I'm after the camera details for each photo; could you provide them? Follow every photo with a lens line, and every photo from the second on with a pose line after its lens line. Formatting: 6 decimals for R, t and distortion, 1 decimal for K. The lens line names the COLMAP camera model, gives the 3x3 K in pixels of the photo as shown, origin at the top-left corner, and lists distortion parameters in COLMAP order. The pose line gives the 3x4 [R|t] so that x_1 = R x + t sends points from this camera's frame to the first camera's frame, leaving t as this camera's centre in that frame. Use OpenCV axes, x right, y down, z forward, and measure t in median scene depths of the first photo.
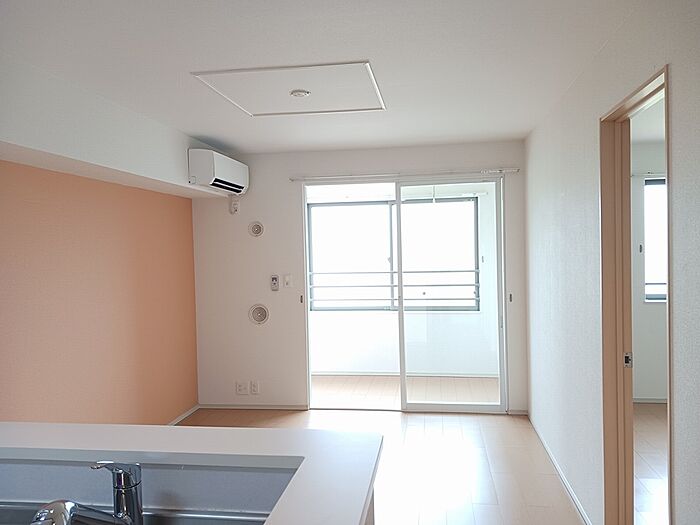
lens RADIAL K [[559.7, 0, 350.0], [0, 559.7, 262.5], [0, 0, 1]] dist [0.026984, 0.000670]
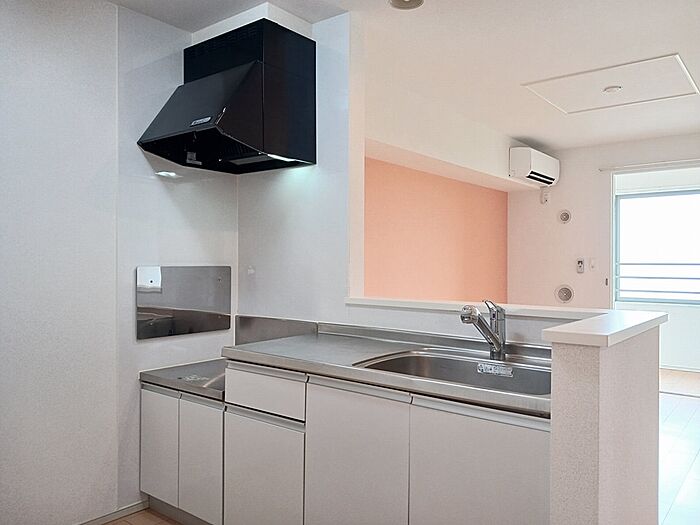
lens RADIAL K [[559.7, 0, 350.0], [0, 559.7, 262.5], [0, 0, 1]] dist [0.026984, 0.000670]
pose [[0.870642, 0.024752, -0.491294, 0.016208], [-0.038825, 0.999075, -0.018467, 0.076456], [0.490382, 0.035153, 0.870798, -0.211709]]
